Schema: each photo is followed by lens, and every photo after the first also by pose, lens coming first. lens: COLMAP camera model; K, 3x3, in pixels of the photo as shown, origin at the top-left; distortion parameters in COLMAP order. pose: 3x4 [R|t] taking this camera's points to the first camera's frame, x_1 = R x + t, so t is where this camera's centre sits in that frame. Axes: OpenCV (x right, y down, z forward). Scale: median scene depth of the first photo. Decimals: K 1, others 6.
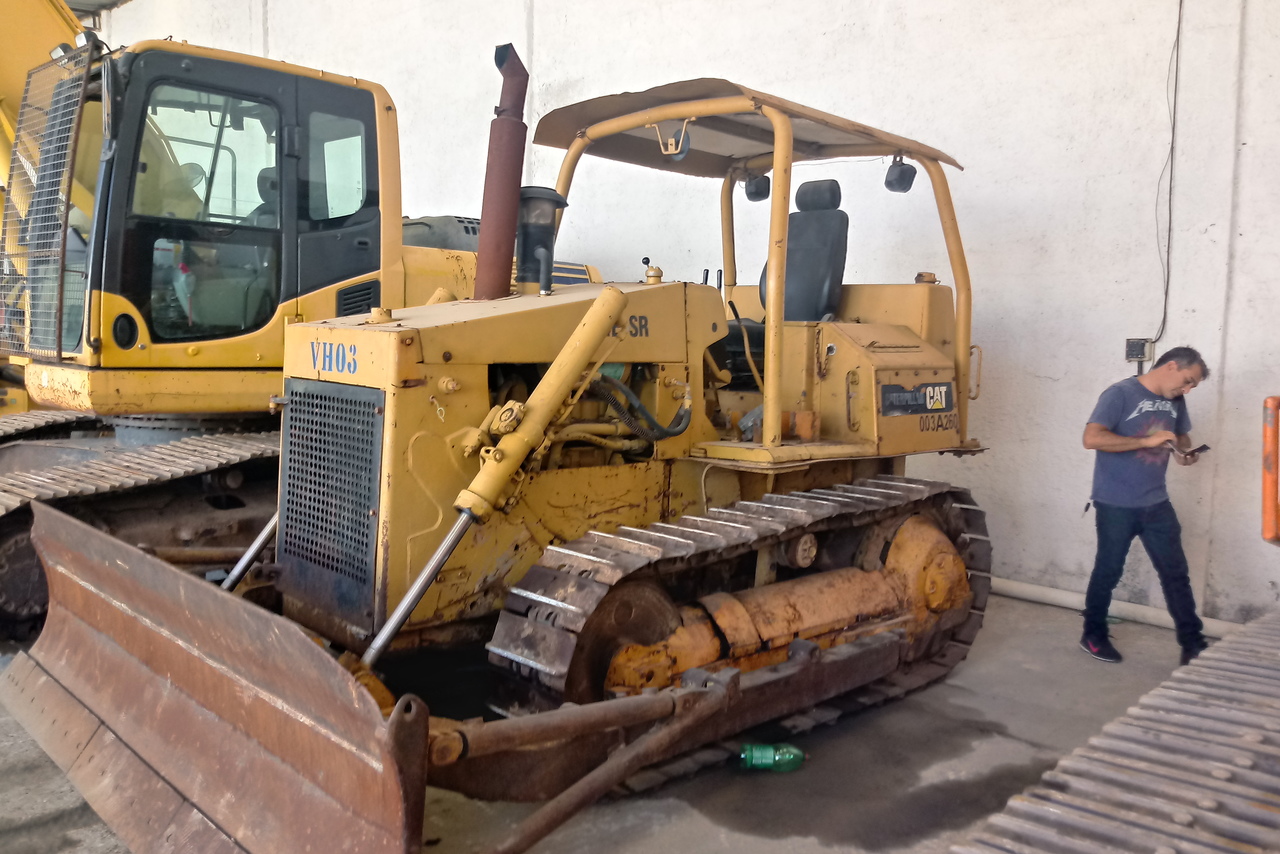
lens RADIAL K [[1057.3, 0, 632.8], [0, 1057.3, 426.3], [0, 0, 1]] dist [0.001167, 0.000491]
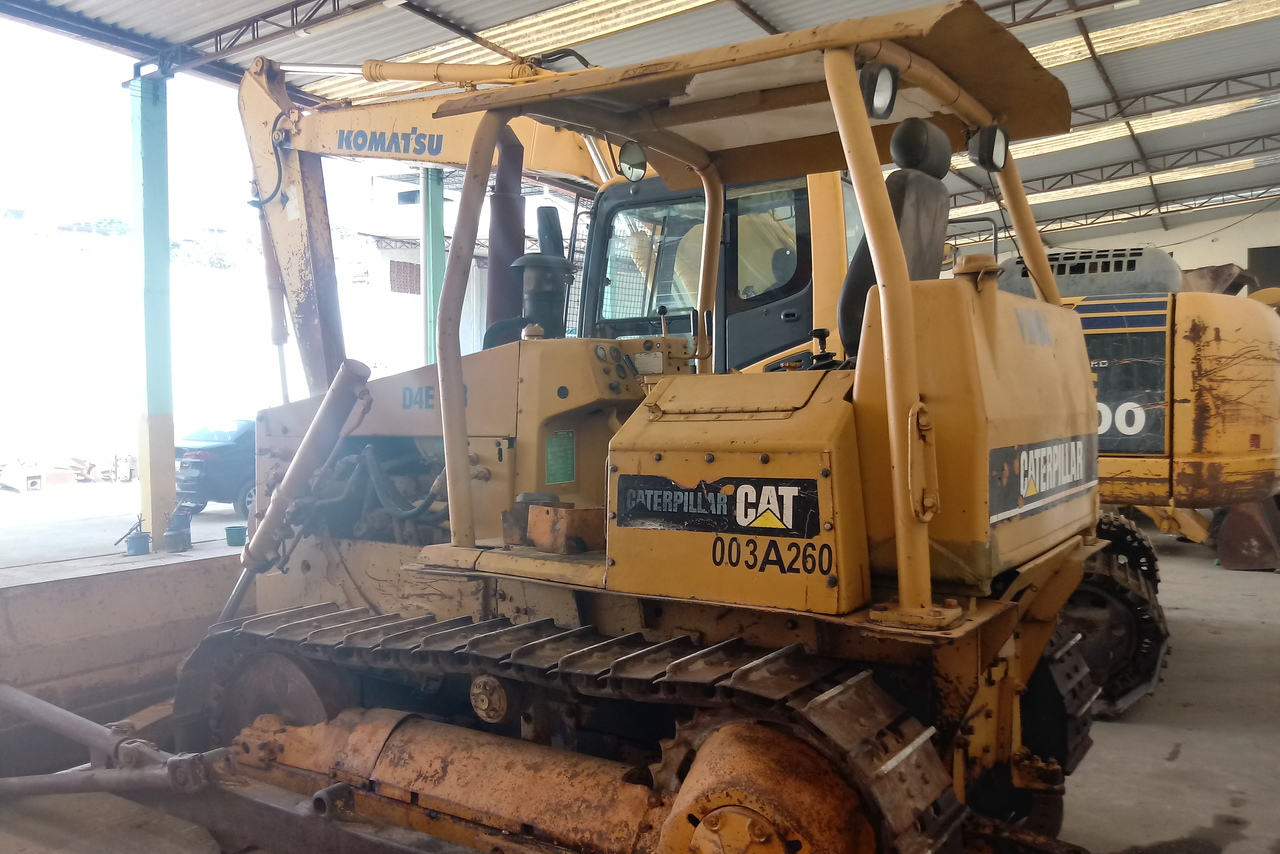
lens RADIAL K [[1057.3, 0, 632.8], [0, 1057.3, 426.3], [0, 0, 1]] dist [0.001167, 0.000491]
pose [[0.213263, -0.010293, -0.976941, 0.844239], [-0.070894, 0.997145, -0.025982, -0.052239], [0.974419, 0.074800, 0.211925, 0.884288]]
